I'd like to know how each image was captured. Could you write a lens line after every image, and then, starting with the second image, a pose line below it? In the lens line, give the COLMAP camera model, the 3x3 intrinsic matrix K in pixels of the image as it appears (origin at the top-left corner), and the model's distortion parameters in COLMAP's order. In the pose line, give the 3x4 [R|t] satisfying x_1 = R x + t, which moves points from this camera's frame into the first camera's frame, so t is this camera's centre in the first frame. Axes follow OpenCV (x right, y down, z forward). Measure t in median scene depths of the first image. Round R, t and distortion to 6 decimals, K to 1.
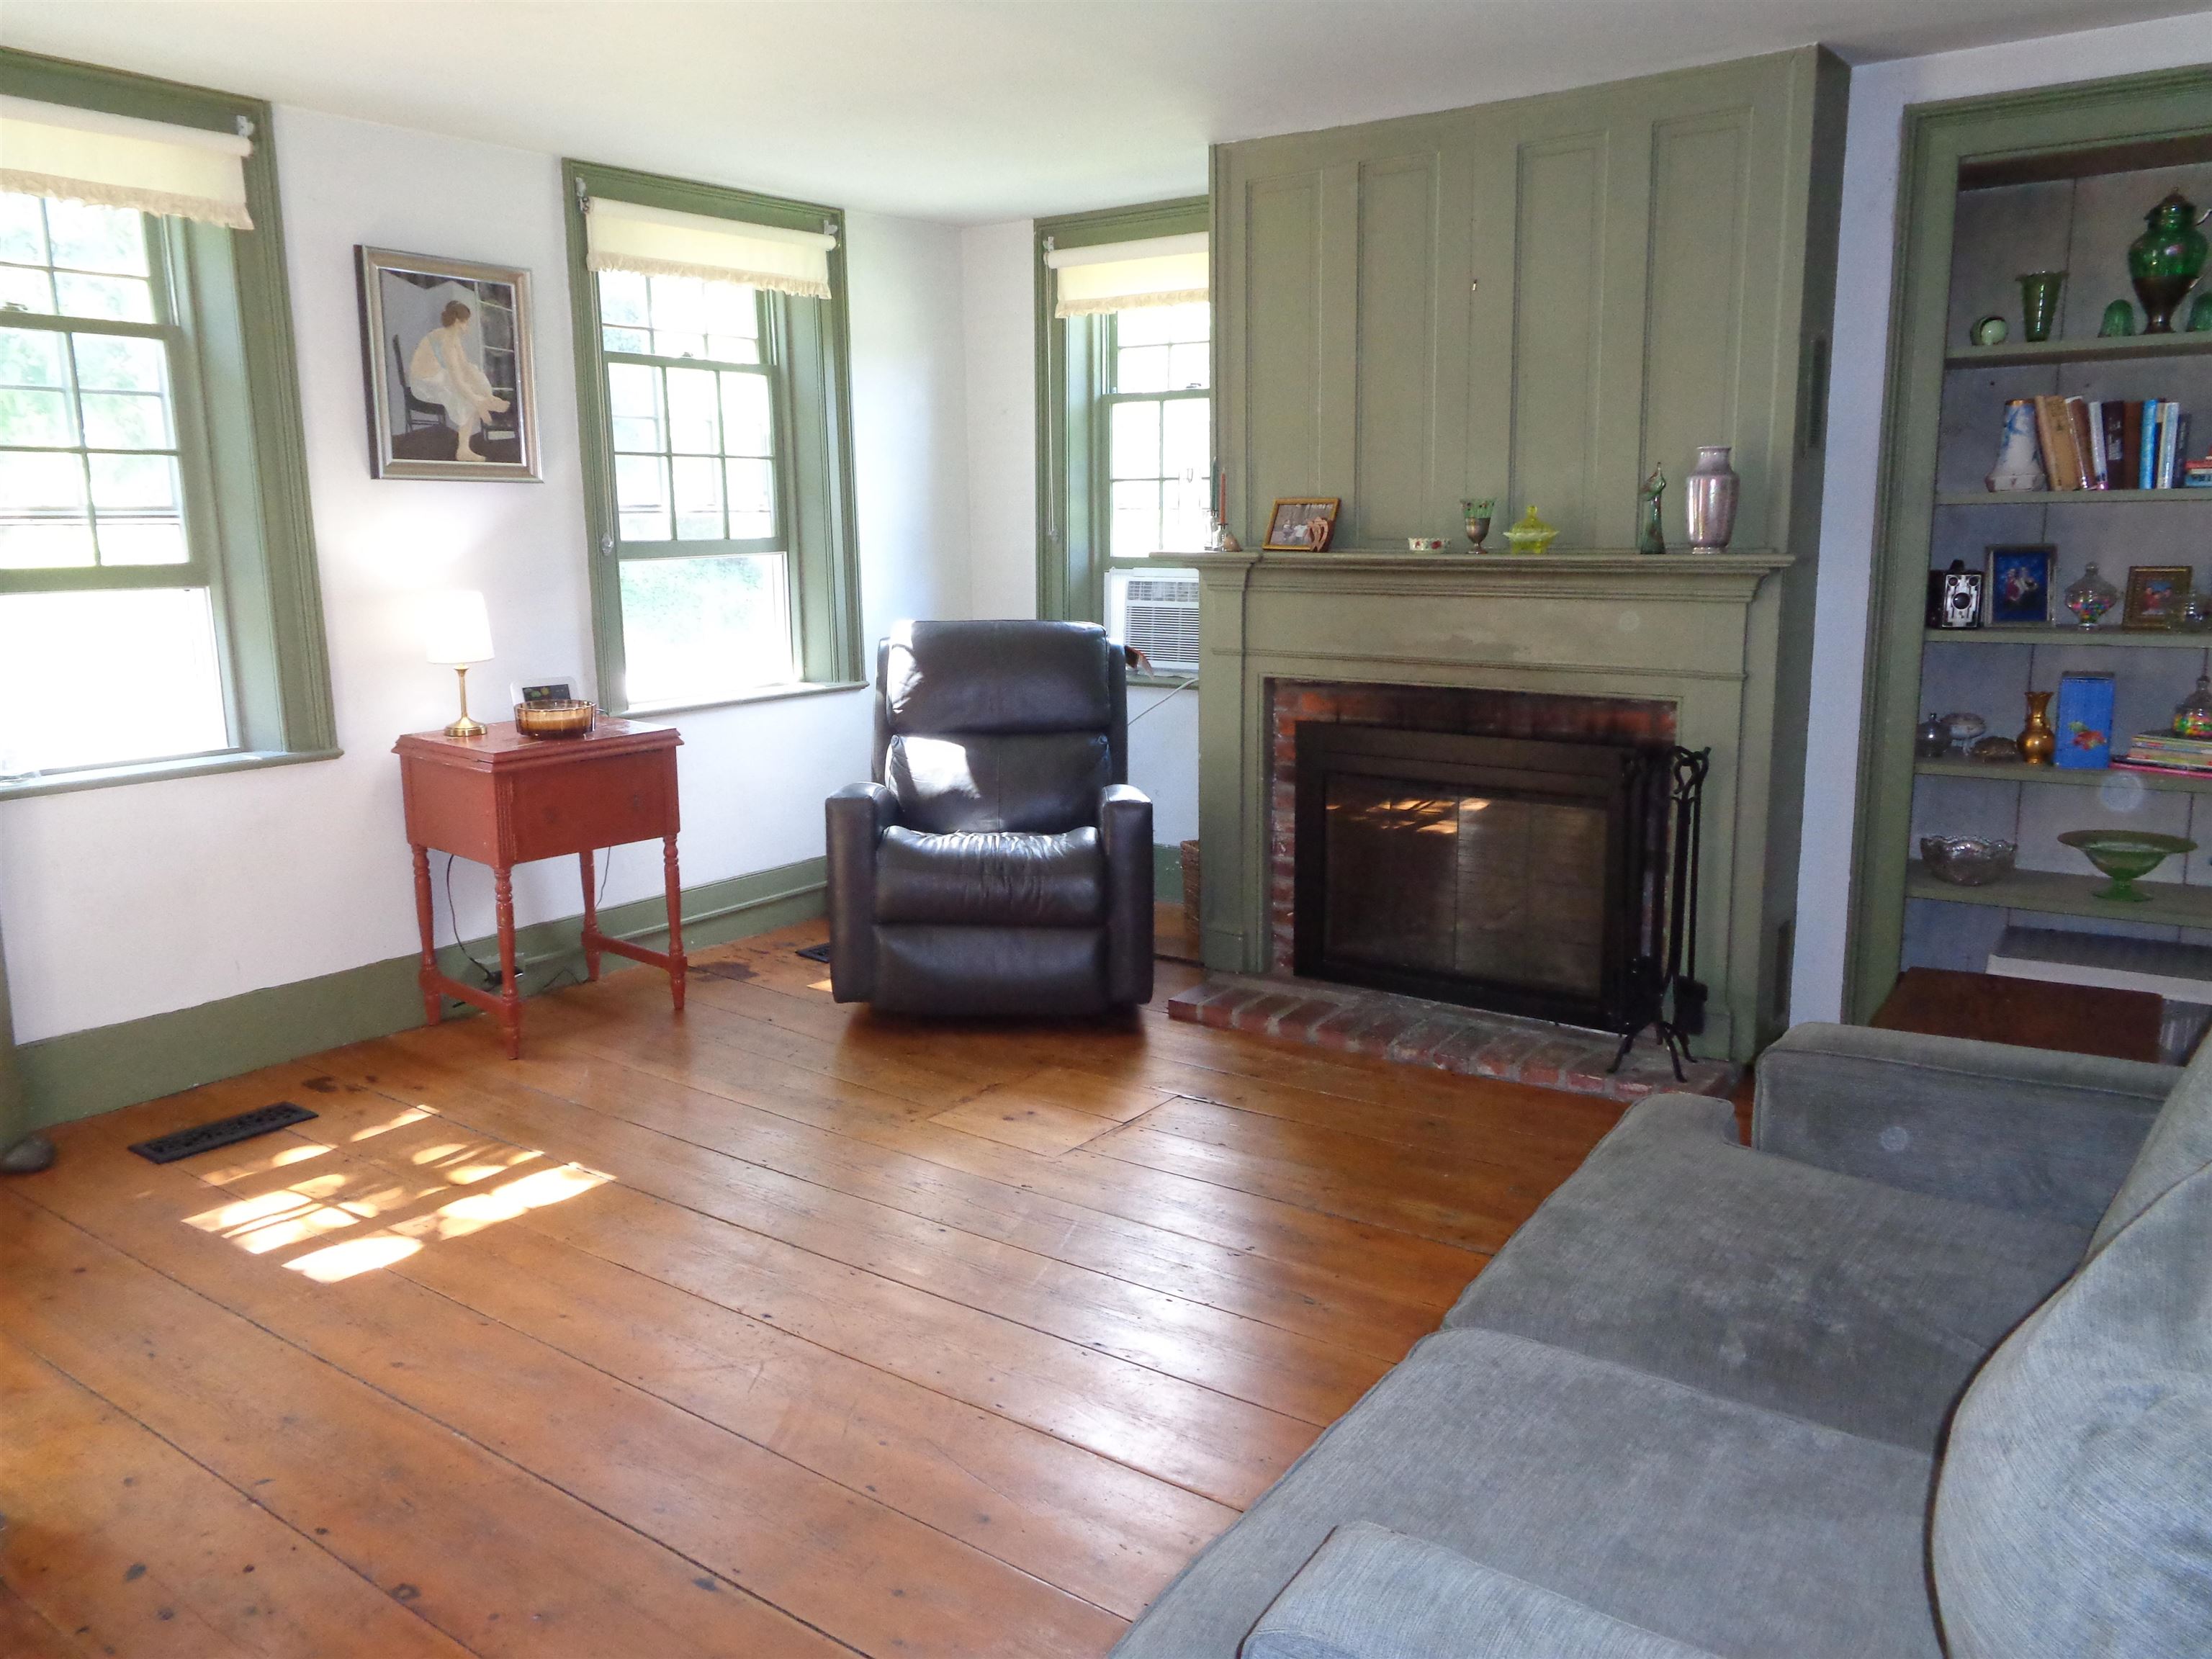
lens RADIAL K [[1620.7, 0, 1077.8], [0, 1620.7, 830.4], [0, 0, 1]] dist [-0.103053, 0.082627]
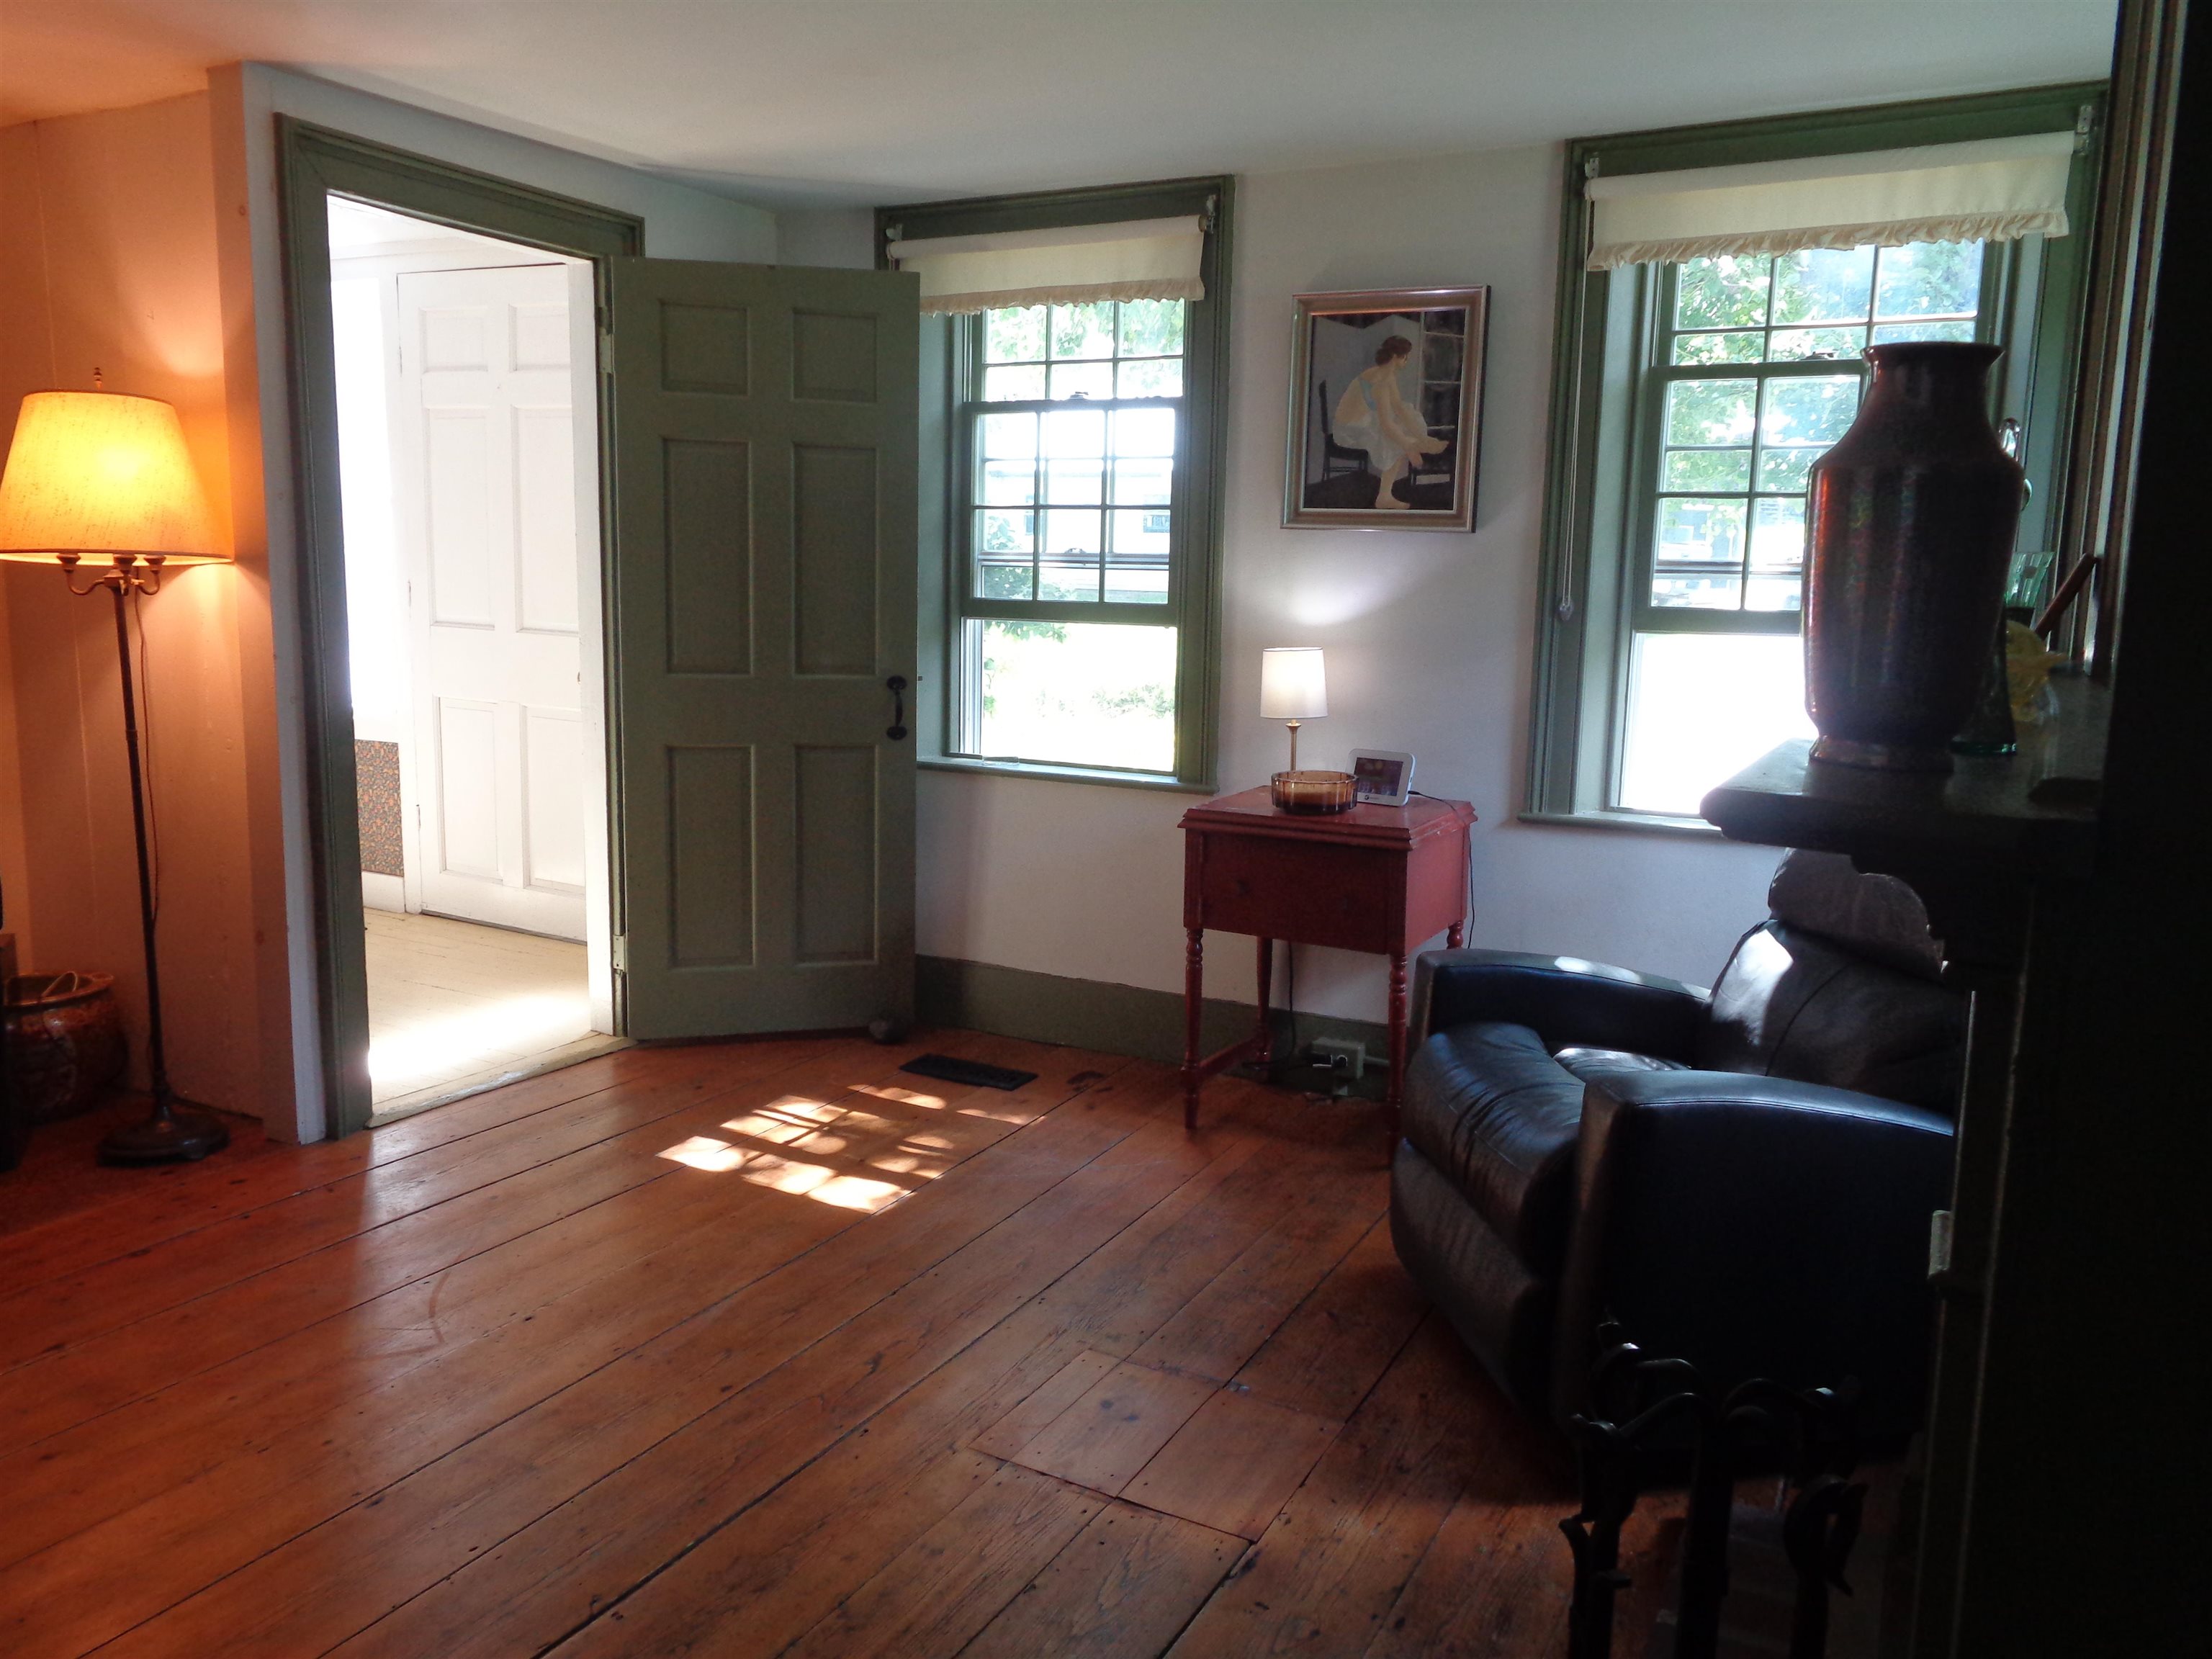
lens RADIAL K [[1620.7, 0, 1077.8], [0, 1620.7, 830.4], [0, 0, 1]] dist [-0.103053, 0.082627]
pose [[0.124968, 0.173666, -0.976843, 0.550544], [-0.197088, 0.969286, 0.147108, -0.158185], [0.972388, 0.174140, 0.155358, 0.736943]]
